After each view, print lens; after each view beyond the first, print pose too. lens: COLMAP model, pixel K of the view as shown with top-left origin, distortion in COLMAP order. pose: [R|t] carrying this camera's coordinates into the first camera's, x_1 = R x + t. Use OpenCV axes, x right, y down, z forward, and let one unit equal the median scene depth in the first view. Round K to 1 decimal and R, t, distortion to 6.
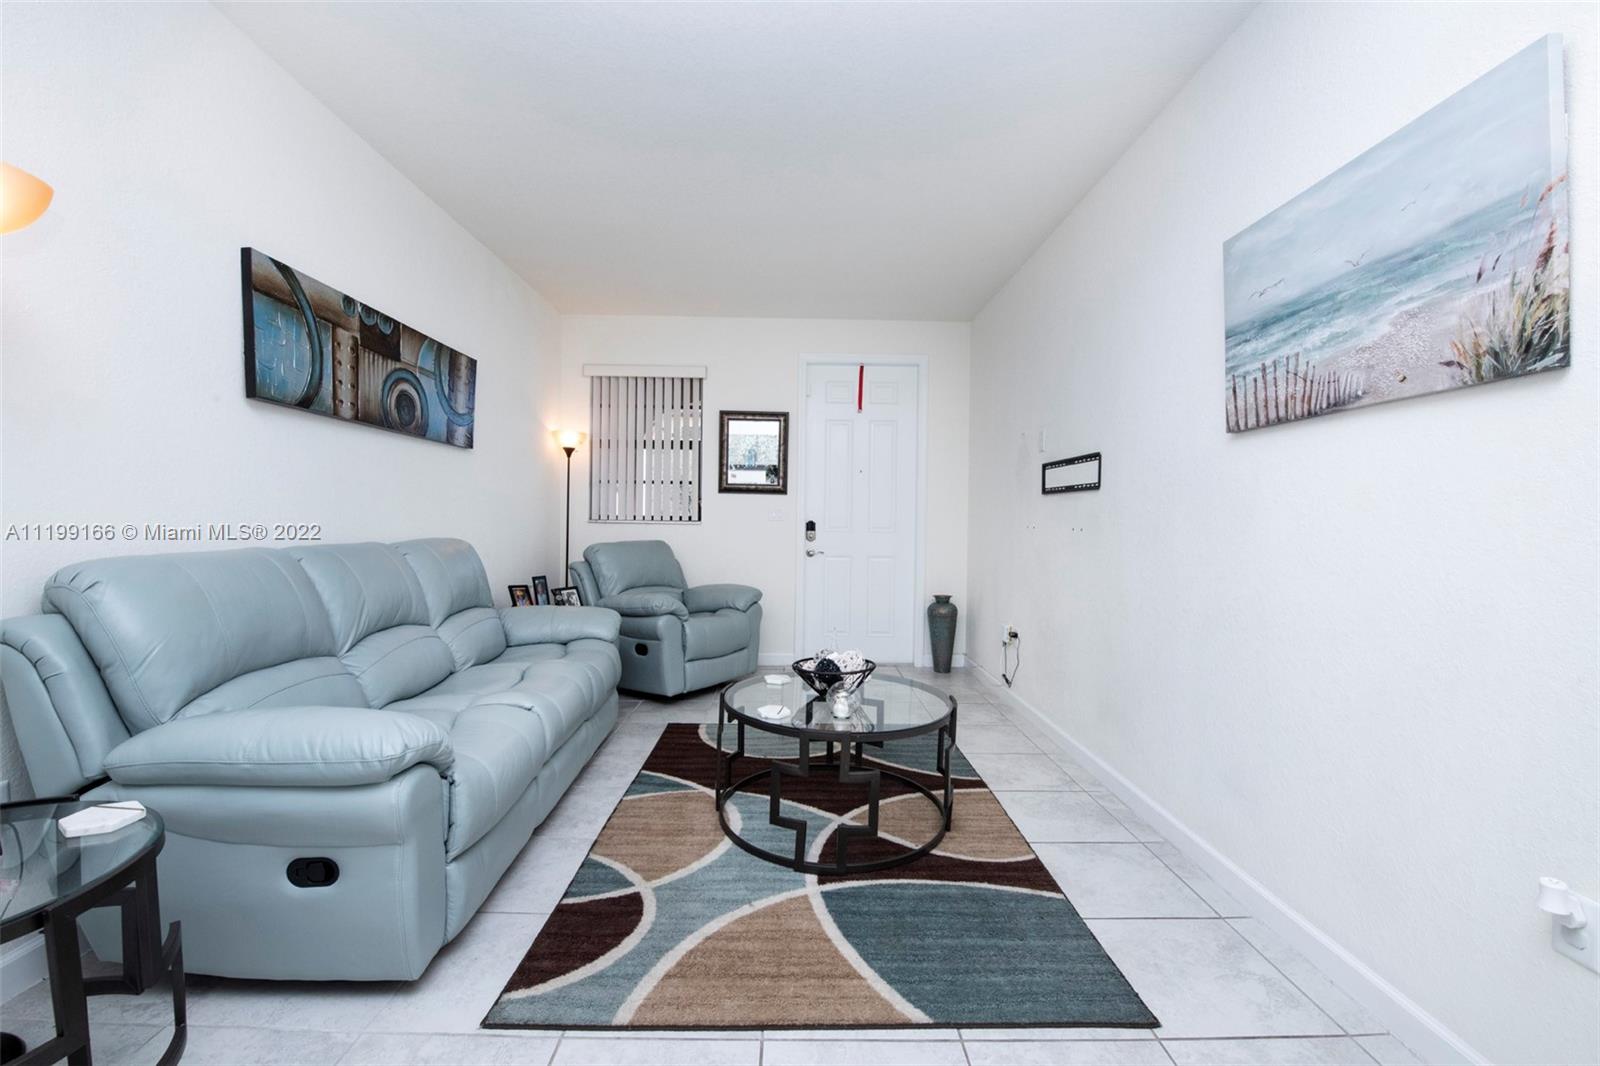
lens RADIAL K [[640.2, 0, 800.0], [0, 640.2, 533.0], [0, 0, 1]] dist [-0.019092, -0.000396]
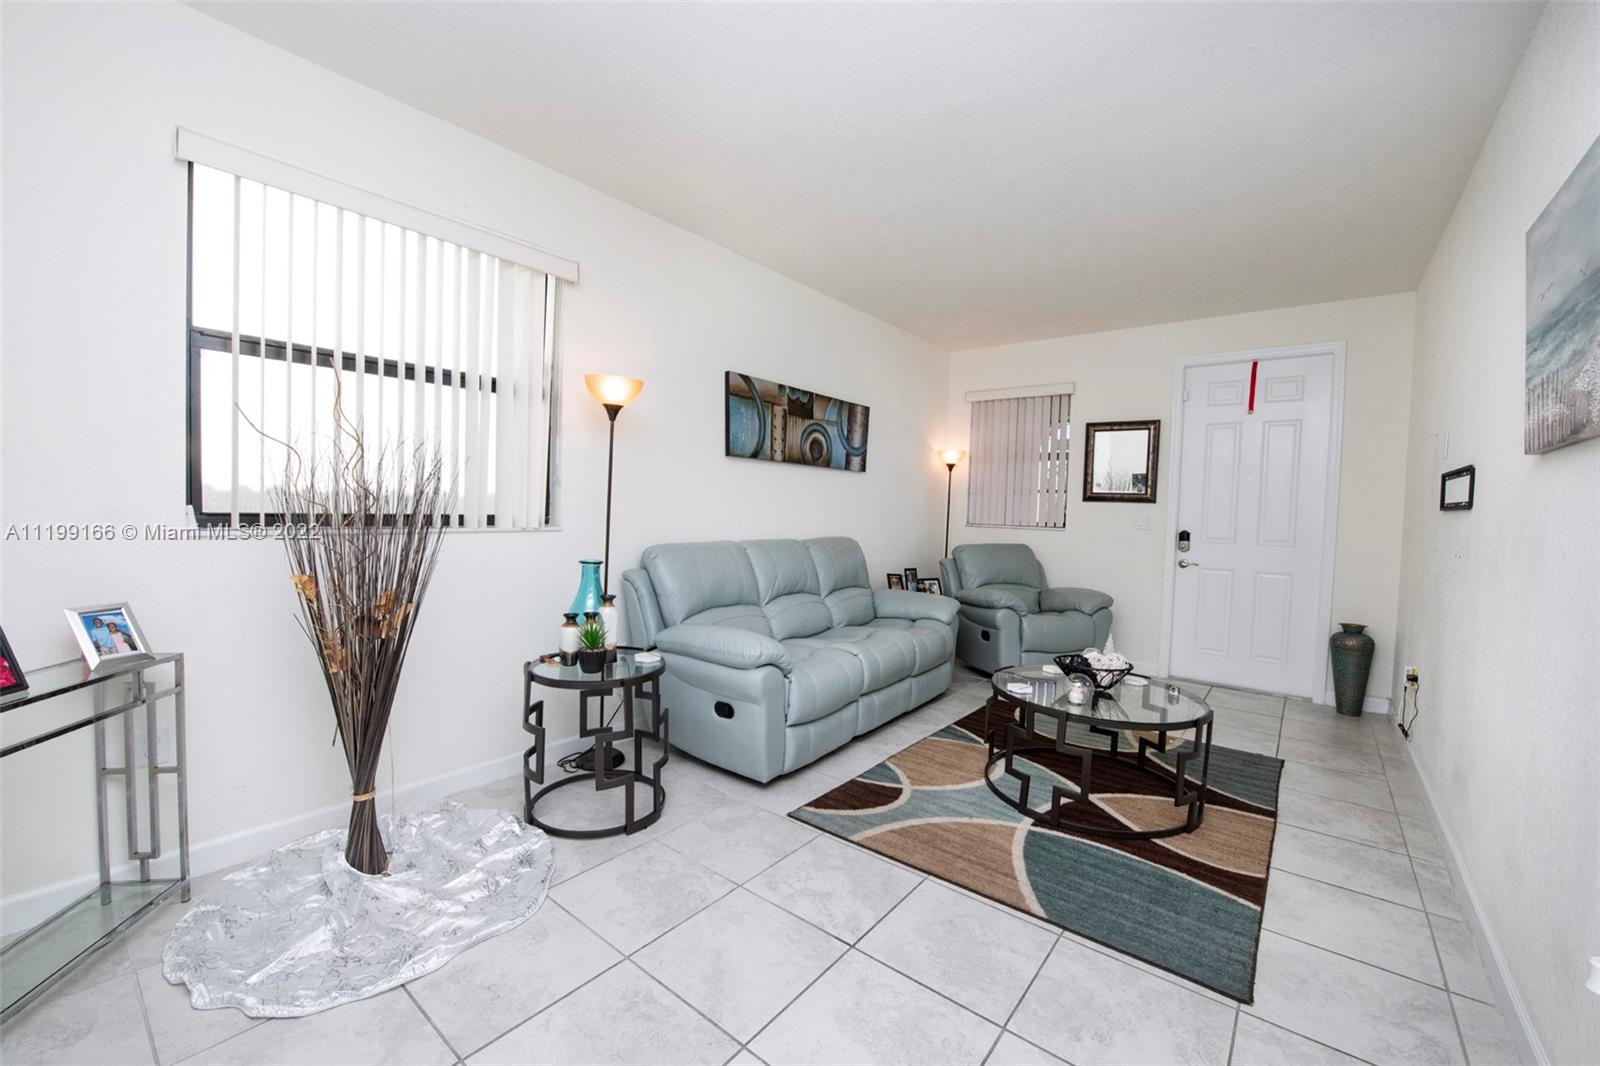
lens RADIAL K [[640.2, 0, 800.0], [0, 640.2, 533.0], [0, 0, 1]] dist [-0.019092, -0.000396]
pose [[0.772118, 0.034681, -0.634532, 0.350052], [-0.030553, 0.999381, 0.017445, -0.028421], [0.634744, 0.005917, 0.772700, -0.209181]]
